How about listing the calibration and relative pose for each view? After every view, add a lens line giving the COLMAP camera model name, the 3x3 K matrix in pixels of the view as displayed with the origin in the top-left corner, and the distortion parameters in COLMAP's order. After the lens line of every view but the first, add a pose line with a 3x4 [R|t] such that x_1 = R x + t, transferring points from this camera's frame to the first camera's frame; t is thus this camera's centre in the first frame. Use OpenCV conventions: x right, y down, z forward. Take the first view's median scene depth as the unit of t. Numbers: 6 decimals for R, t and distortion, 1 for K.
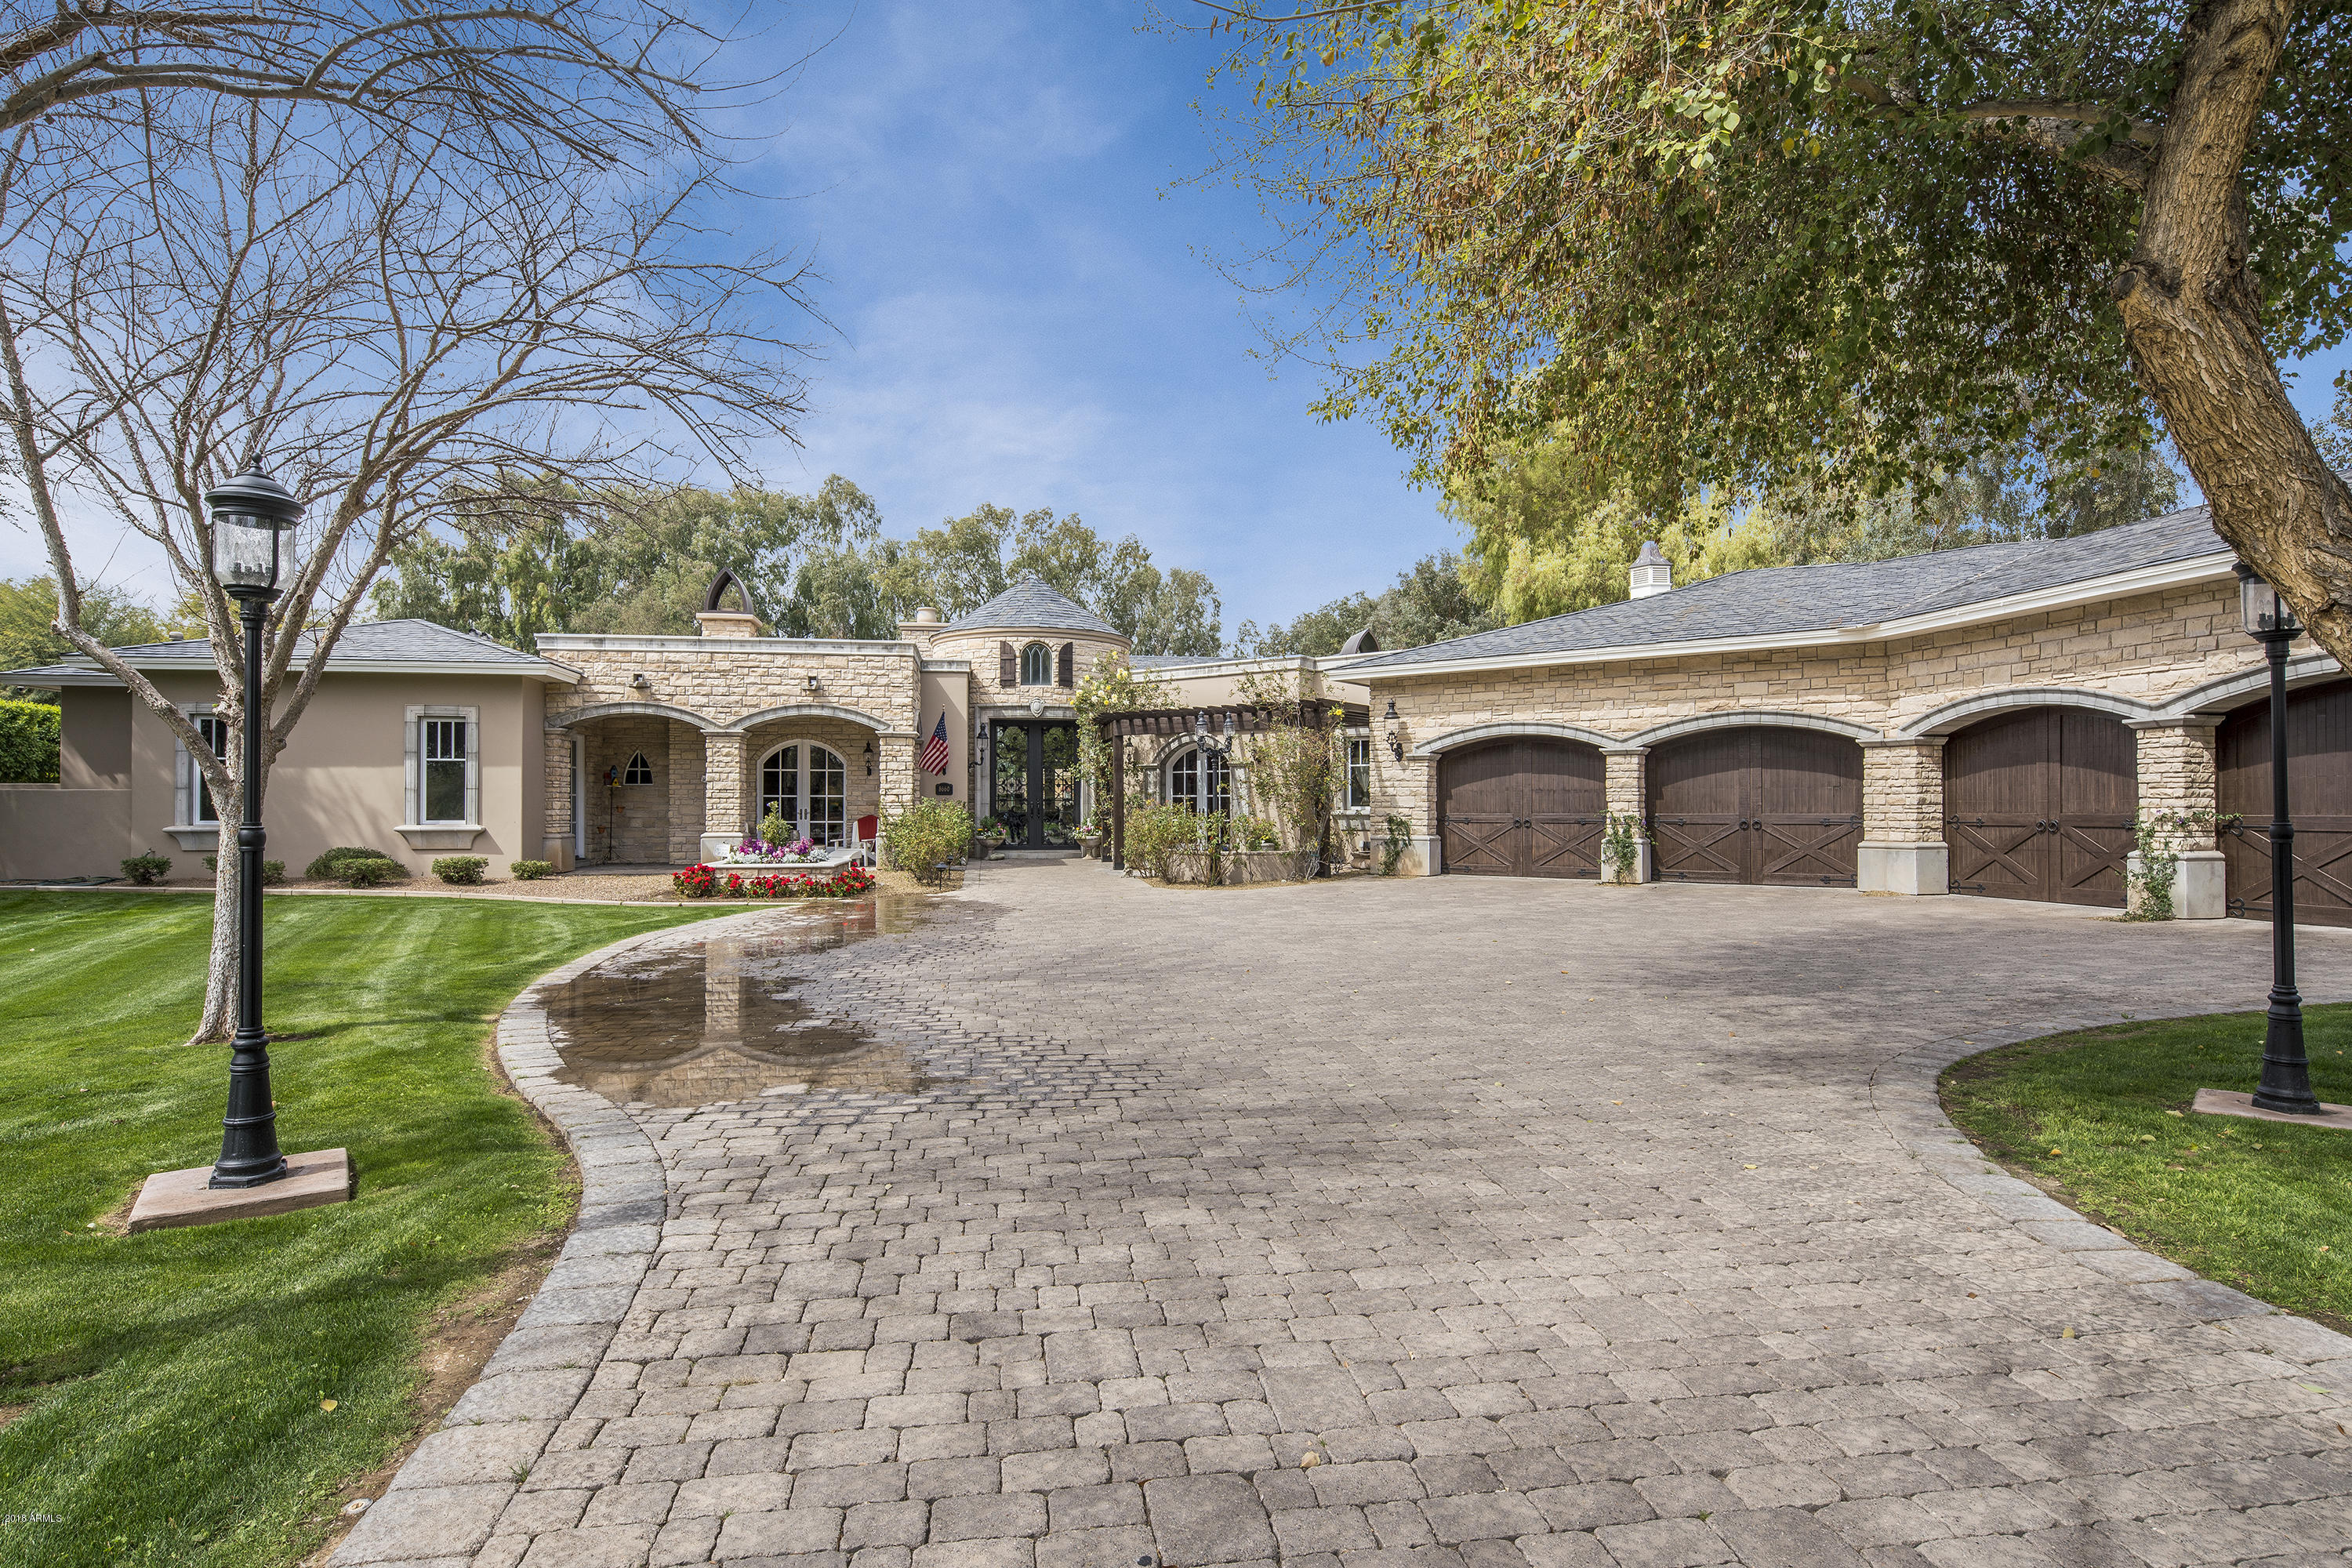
lens RADIAL K [[1153.1, 0, 1168.6], [0, 1153.1, 792.8], [0, 0, 1]] dist [-0.002520, -0.000143]
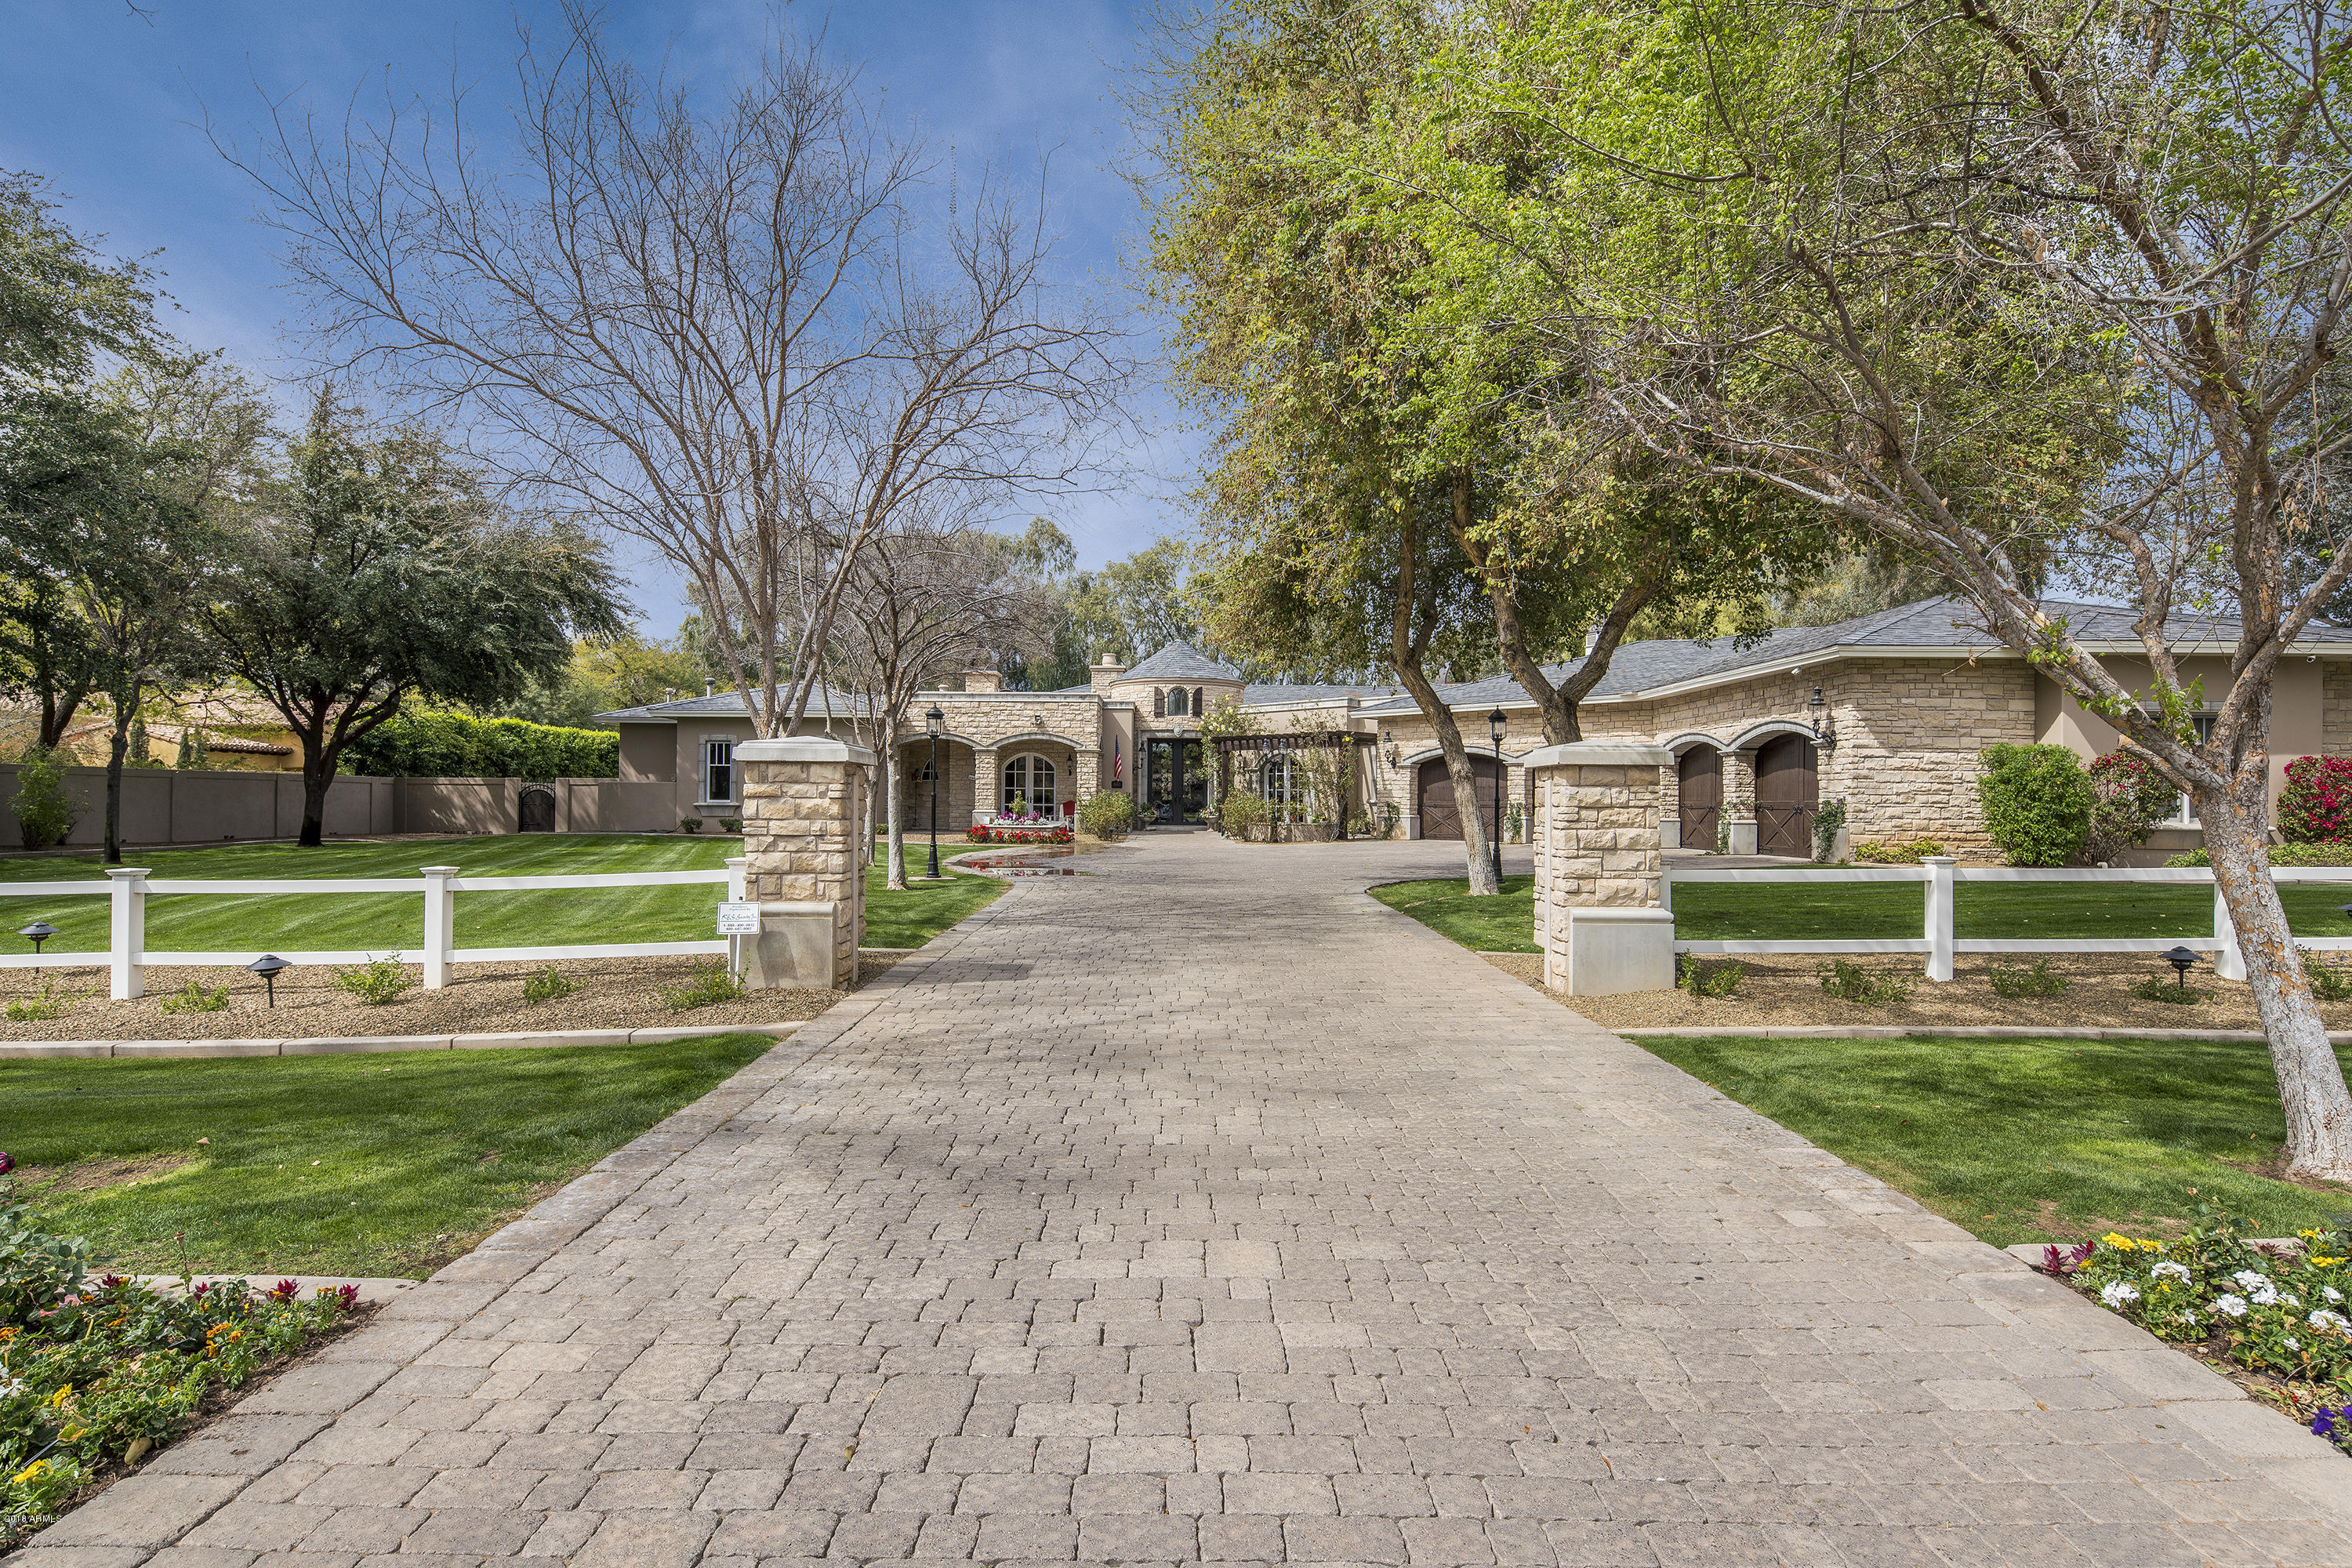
lens RADIAL K [[1148.2, 0, 1176.0], [0, 1148.2, 784.0], [0, 0, 1]] dist [-0.000758, -0.000082]
pose [[0.987962, 0.005455, -0.154604, 0.127469], [-0.006087, 0.999975, -0.003615, 0.001508], [0.154580, 0.004512, 0.987970, -0.534548]]
